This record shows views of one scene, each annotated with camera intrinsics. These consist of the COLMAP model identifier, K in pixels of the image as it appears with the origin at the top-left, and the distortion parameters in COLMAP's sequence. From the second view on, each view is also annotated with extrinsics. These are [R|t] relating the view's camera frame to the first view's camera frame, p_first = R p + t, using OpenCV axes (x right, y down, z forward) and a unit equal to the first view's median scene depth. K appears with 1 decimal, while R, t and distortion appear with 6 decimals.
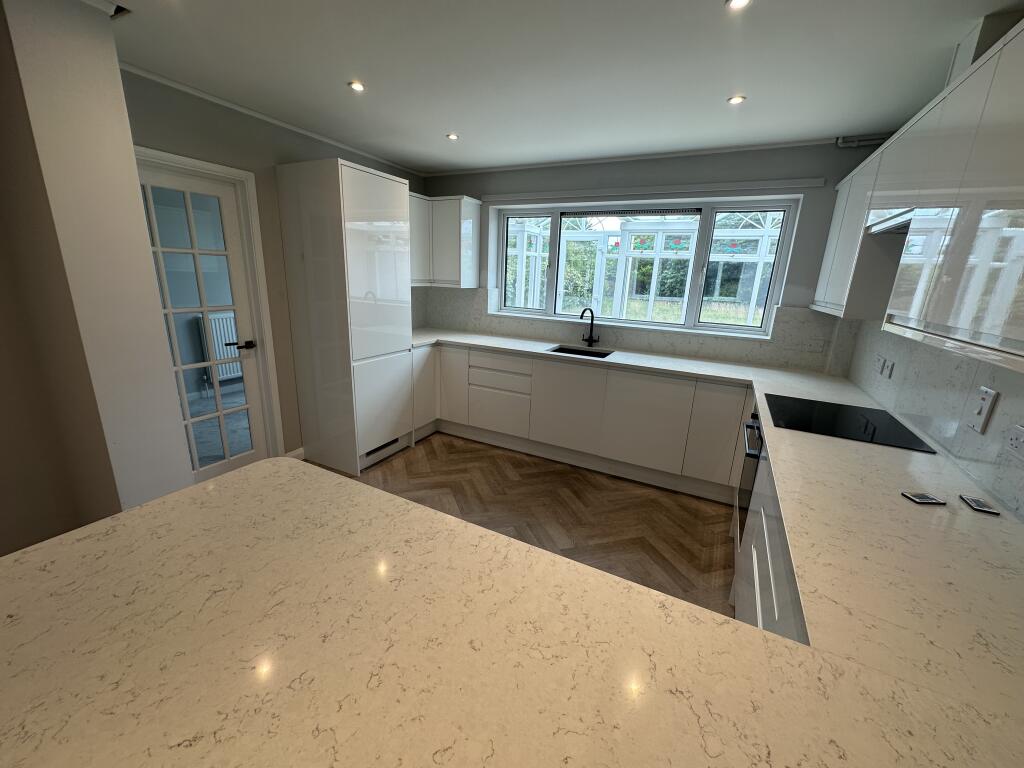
lens RADIAL K [[408.9, 0, 512.0], [0, 408.9, 384.0], [0, 0, 1]] dist [-0.001300, 0.000149]
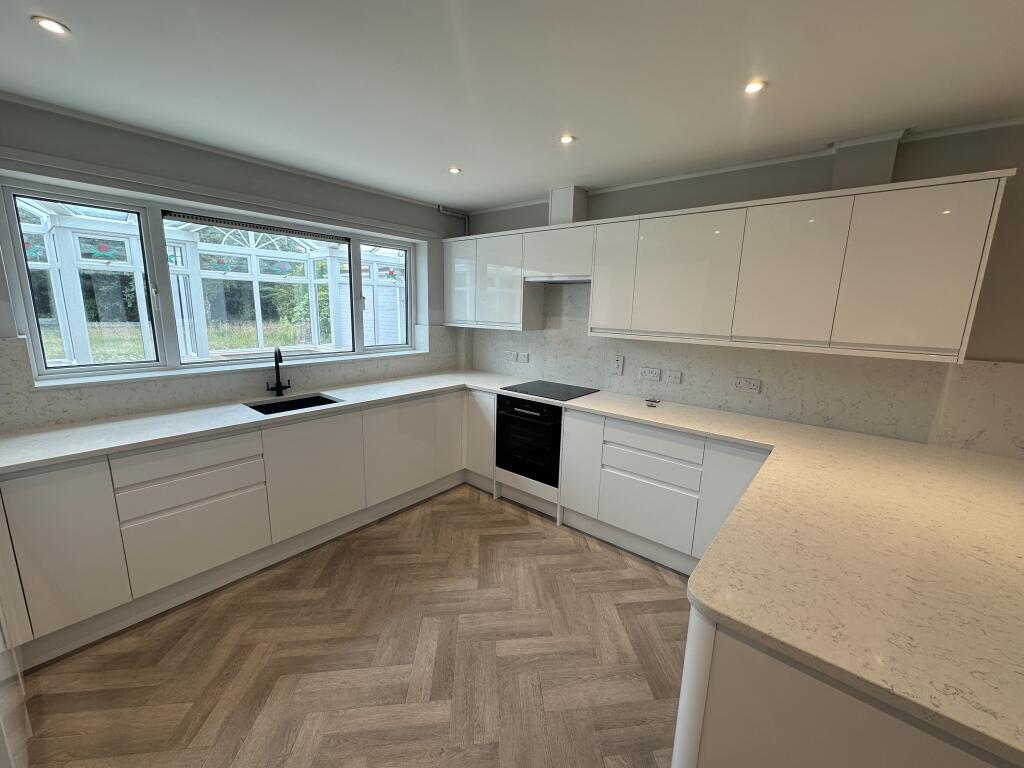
lens RADIAL K [[408.9, 0, 512.0], [0, 408.9, 384.0], [0, 0, 1]] dist [-0.001300, 0.000149]
pose [[0.215359, -0.217613, 0.951980, -0.505637], [0.239655, 0.956820, 0.164504, -0.151353], [-0.946671, 0.192719, 0.258212, 0.420295]]
